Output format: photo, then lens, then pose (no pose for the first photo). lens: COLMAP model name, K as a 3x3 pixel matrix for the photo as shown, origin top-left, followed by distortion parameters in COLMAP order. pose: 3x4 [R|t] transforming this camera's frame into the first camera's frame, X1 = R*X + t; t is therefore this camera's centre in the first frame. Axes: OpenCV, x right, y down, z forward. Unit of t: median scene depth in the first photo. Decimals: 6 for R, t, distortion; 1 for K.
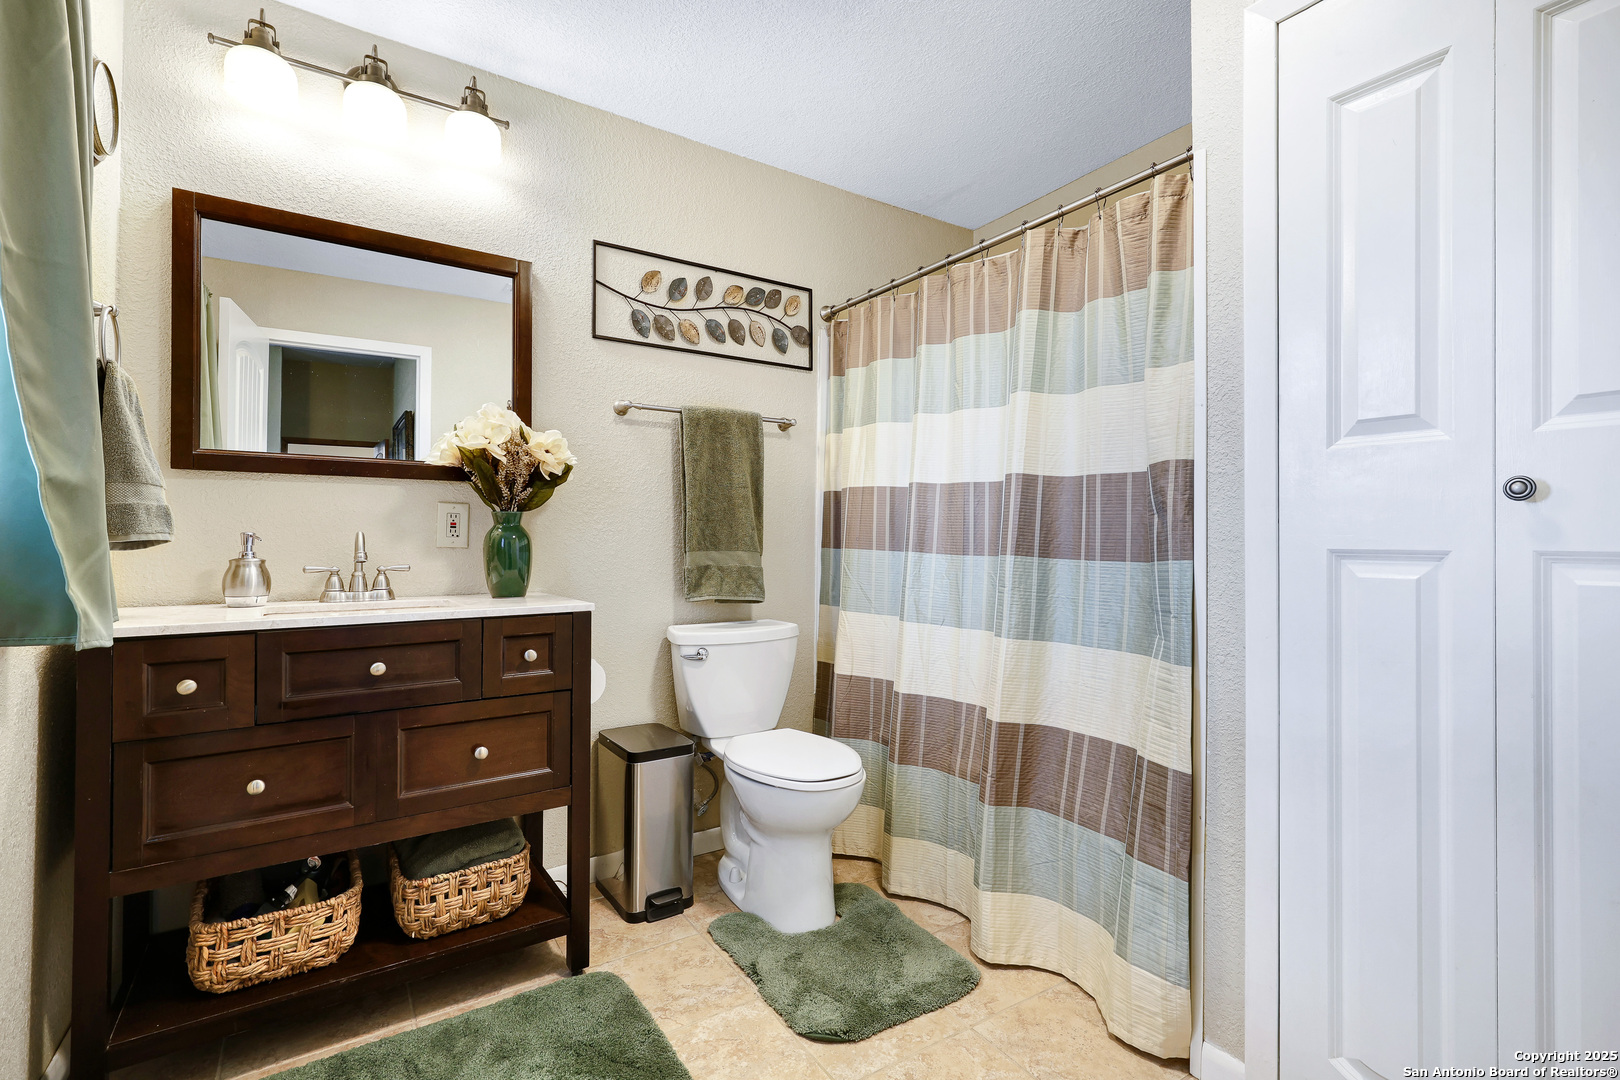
lens RADIAL K [[744.8, 0, 817.5], [0, 744.8, 531.2], [0, 0, 1]] dist [0.008300, -0.000905]
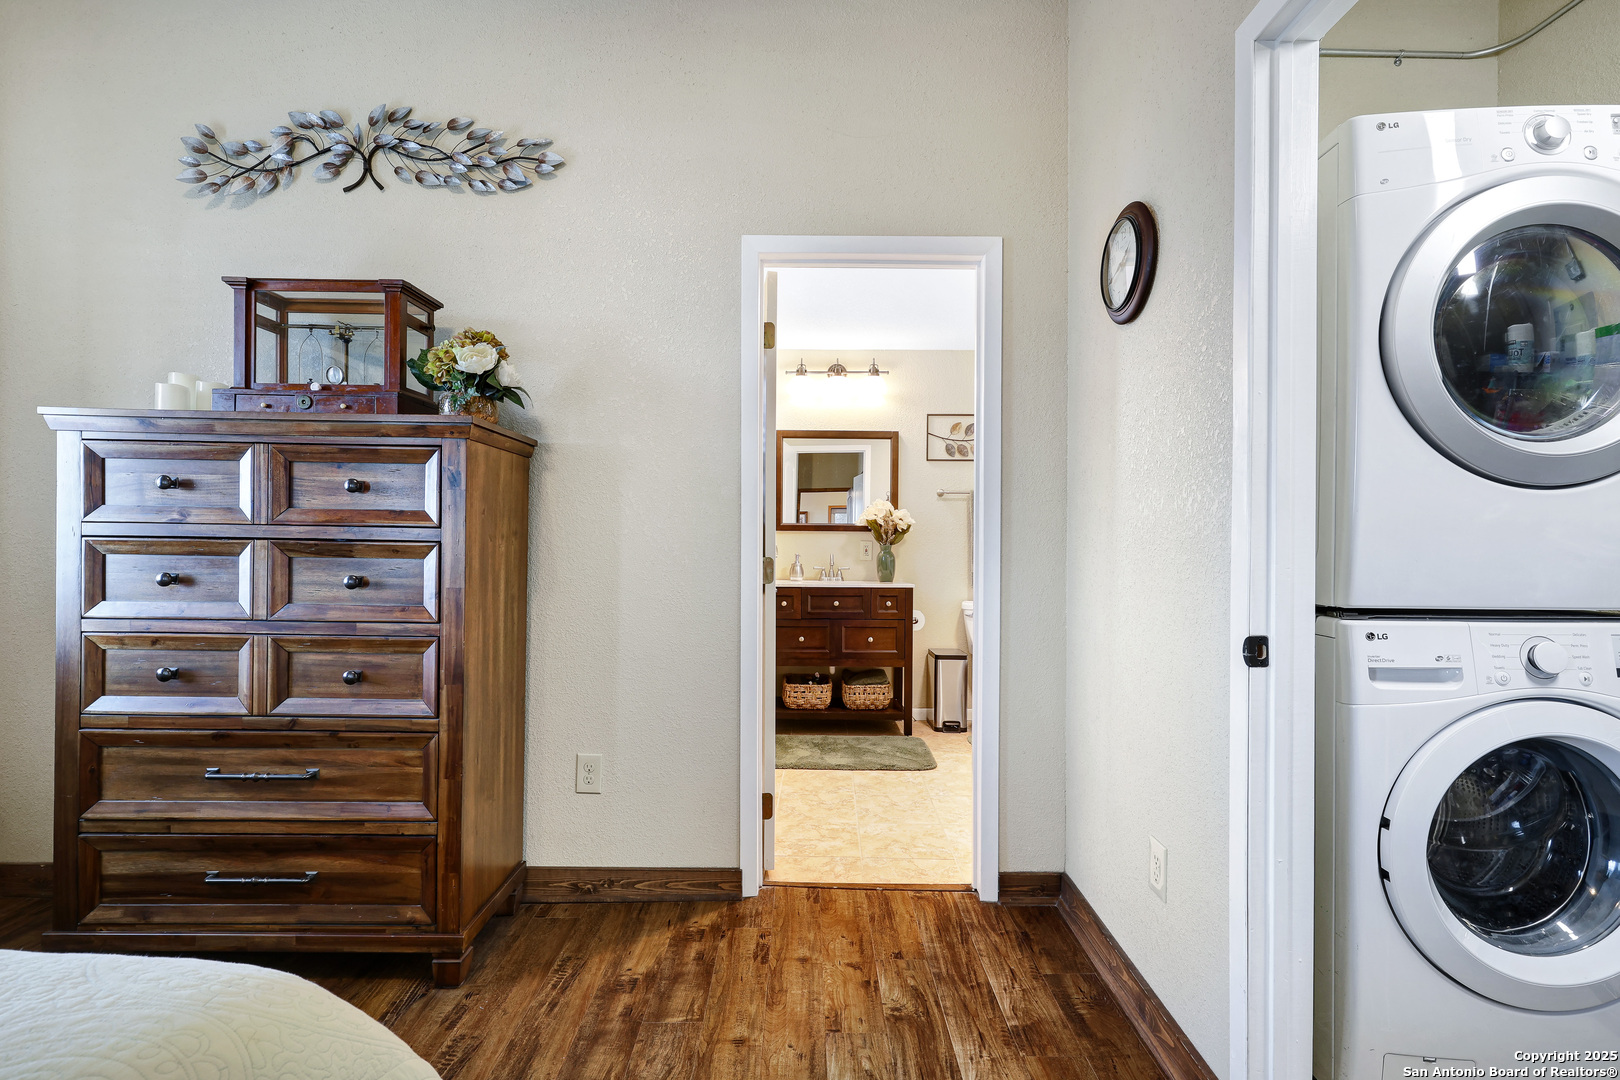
lens RADIAL K [[733.0, 0, 813.3], [0, 733.0, 543.3], [0, 0, 1]] dist [-0.000121, 0.000982]
pose [[0.829631, -0.000193, -0.558313, 0.728099], [-0.000465, 0.999999, -0.001037, -0.032113], [0.558312, 0.001120, 0.829630, -1.105534]]
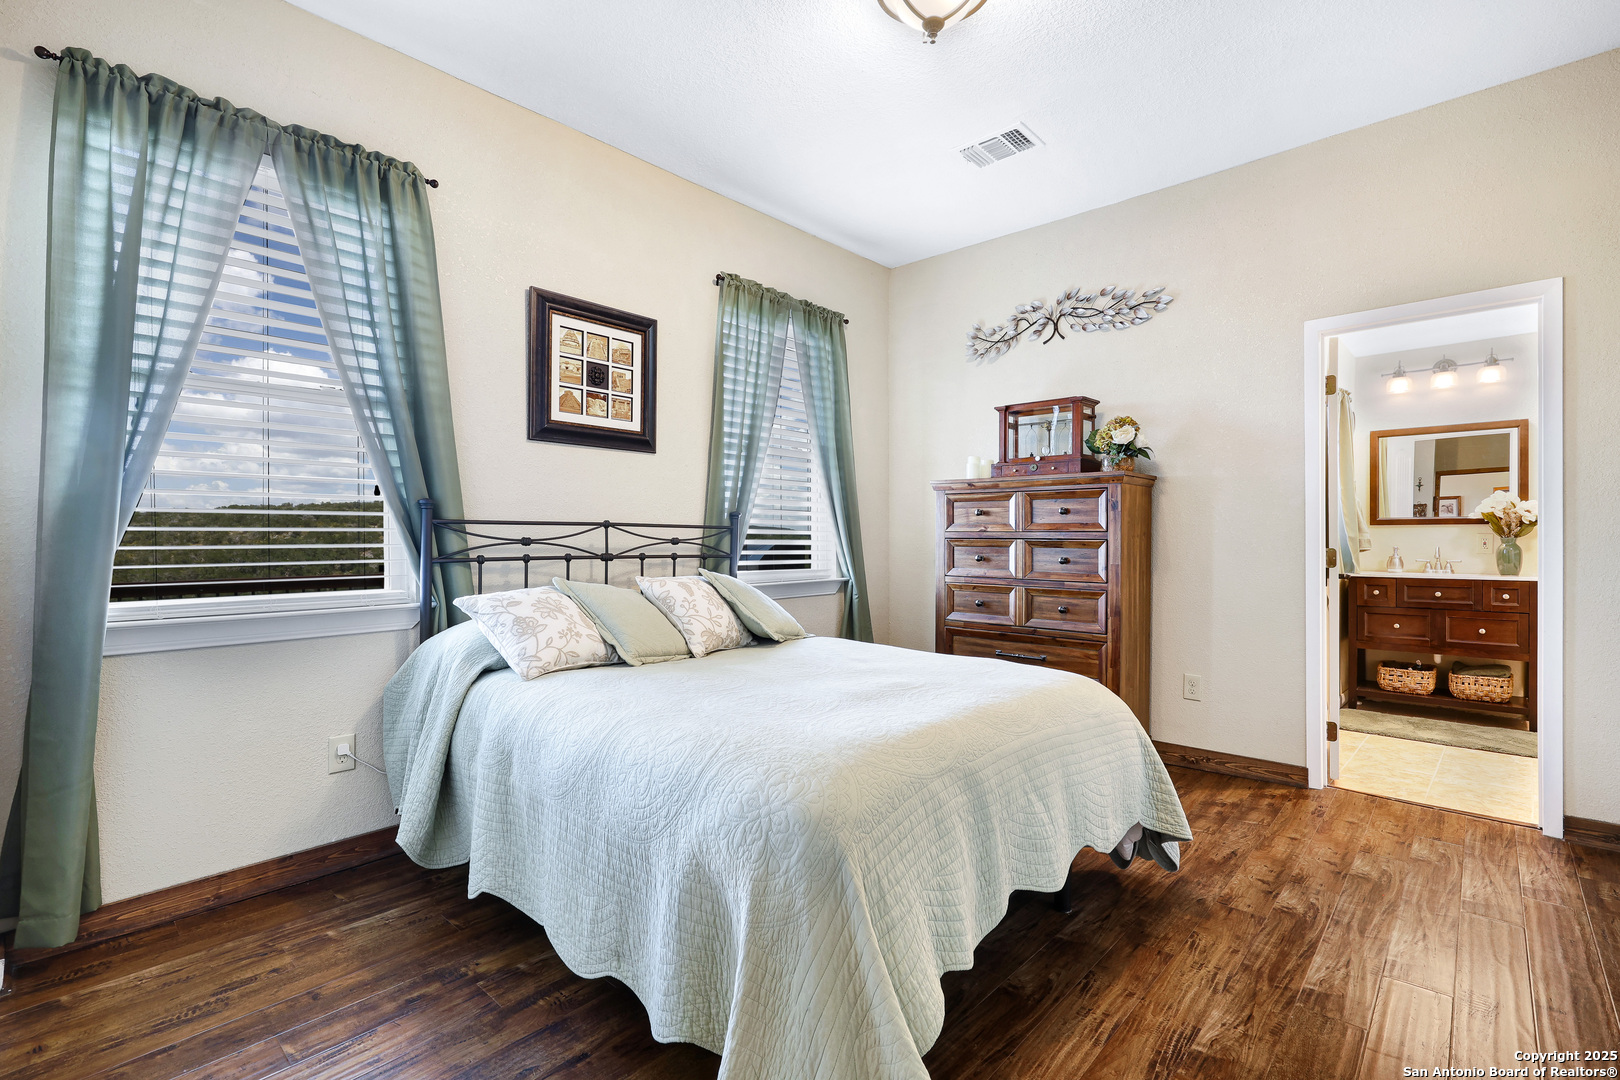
lens RADIAL K [[733.0, 0, 836.8], [0, 733.0, 543.5], [0, 0, 1]] dist [-0.000121, 0.000982]
pose [[0.243554, -0.000266, -0.969887, 1.356474], [0.008615, 0.999961, 0.001890, -0.033645], [0.969849, -0.008816, 0.243547, -1.655355]]
